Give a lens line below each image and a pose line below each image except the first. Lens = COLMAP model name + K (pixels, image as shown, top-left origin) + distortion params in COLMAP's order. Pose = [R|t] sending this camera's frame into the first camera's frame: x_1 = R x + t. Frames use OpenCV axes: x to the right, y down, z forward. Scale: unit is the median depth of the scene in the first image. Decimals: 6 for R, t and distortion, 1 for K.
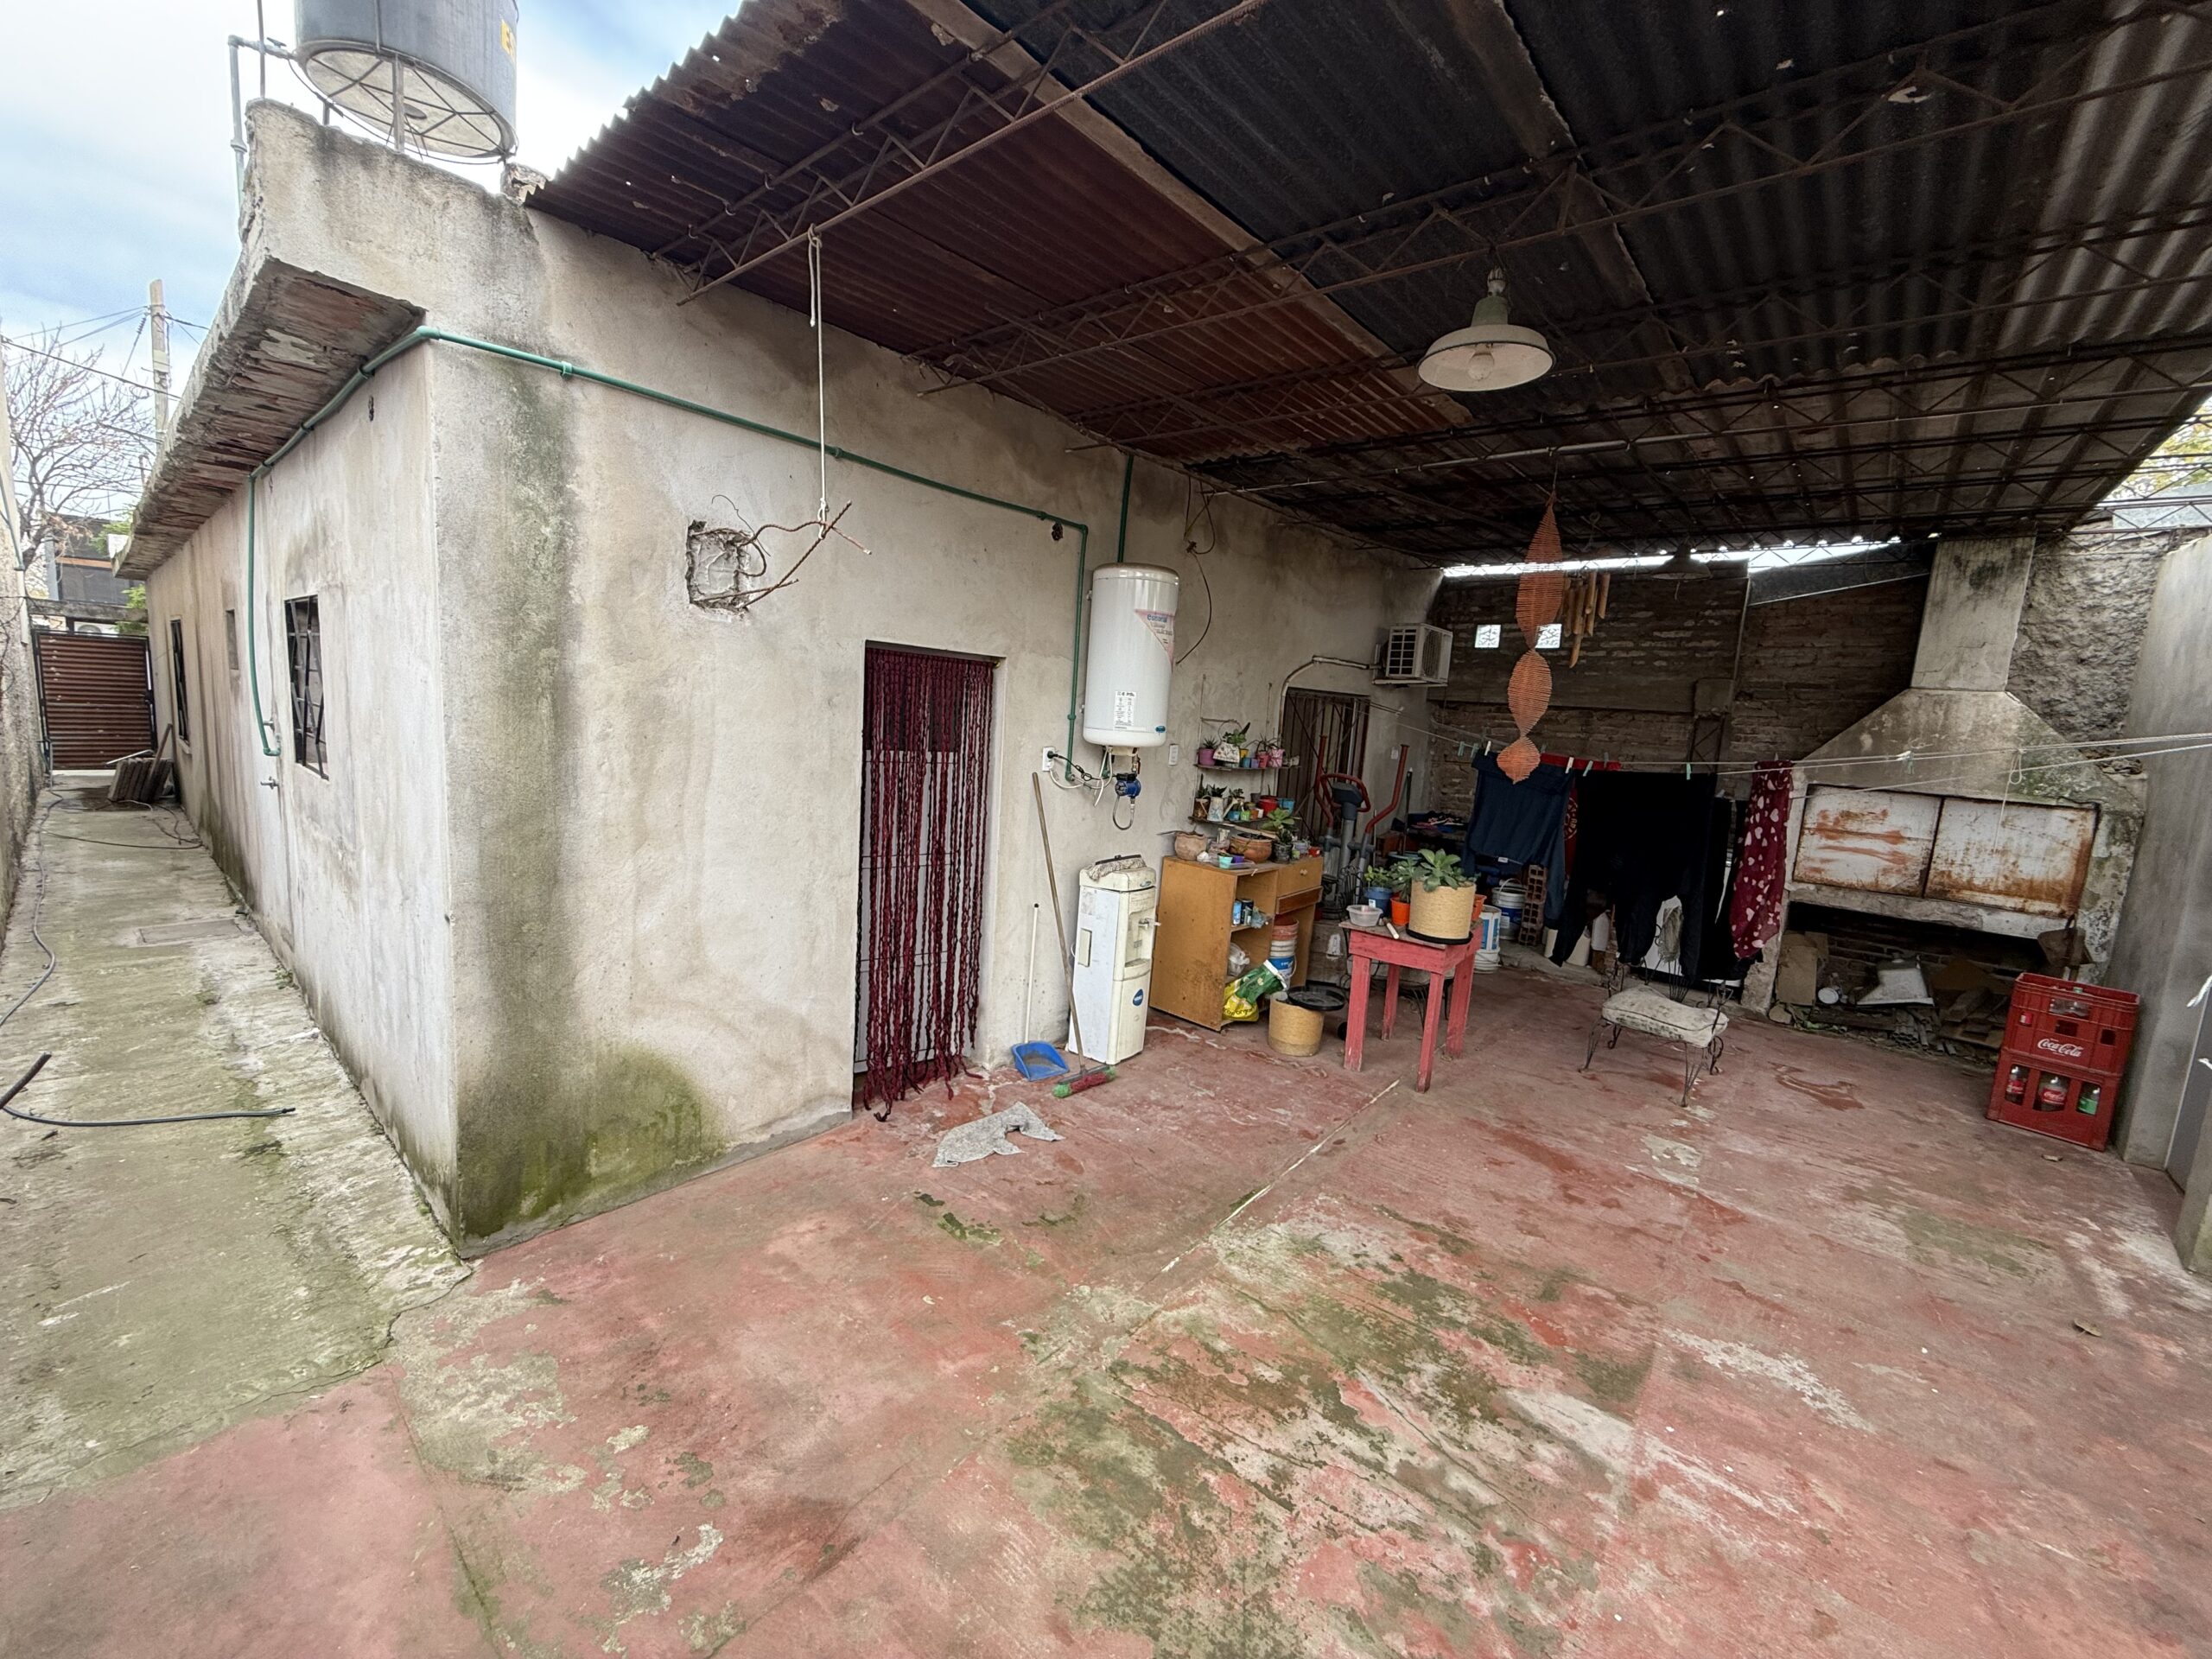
lens RADIAL K [[881.1, 0, 1098.5], [0, 881.1, 823.4], [0, 0, 1]] dist [-0.001398, 0.000150]
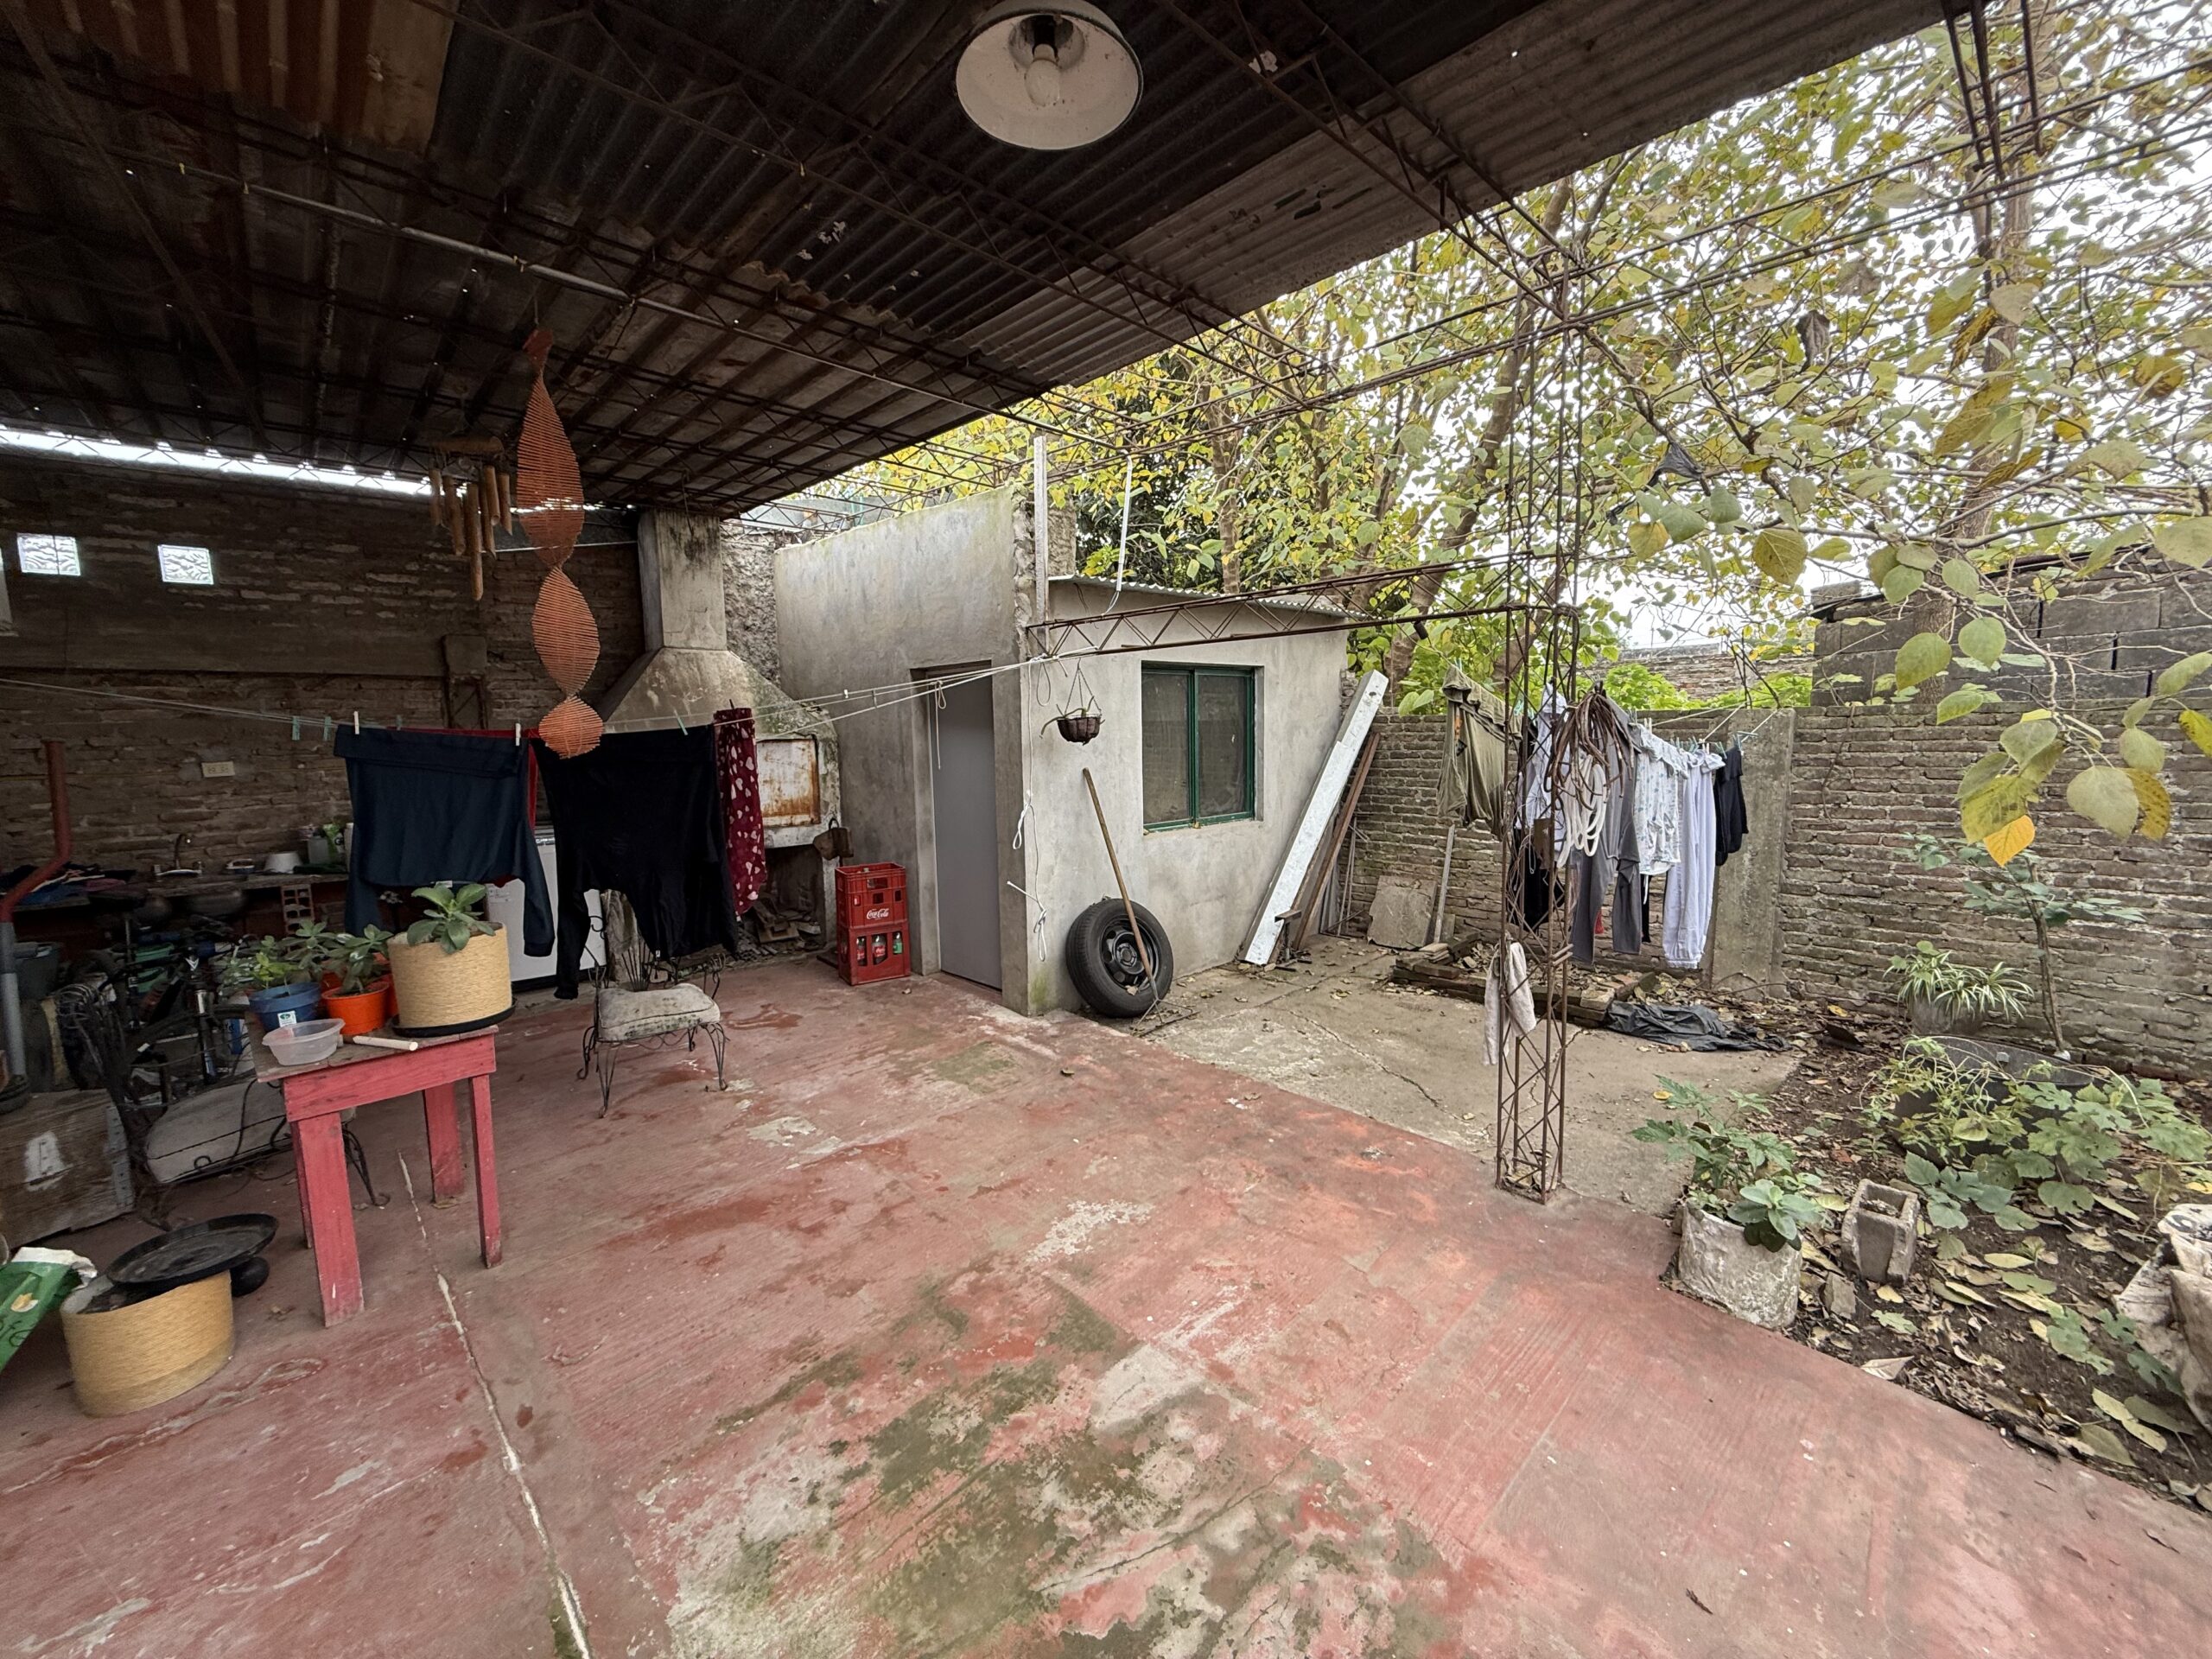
lens RADIAL K [[881.1, 0, 1101.0], [0, 881.1, 826.4], [0, 0, 1]] dist [-0.001398, 0.000150]
pose [[0.105522, -0.176732, 0.978586, -0.171346], [0.159165, 0.974395, 0.158812, -0.036089], [-0.981596, 0.138999, 0.130949, 0.514999]]
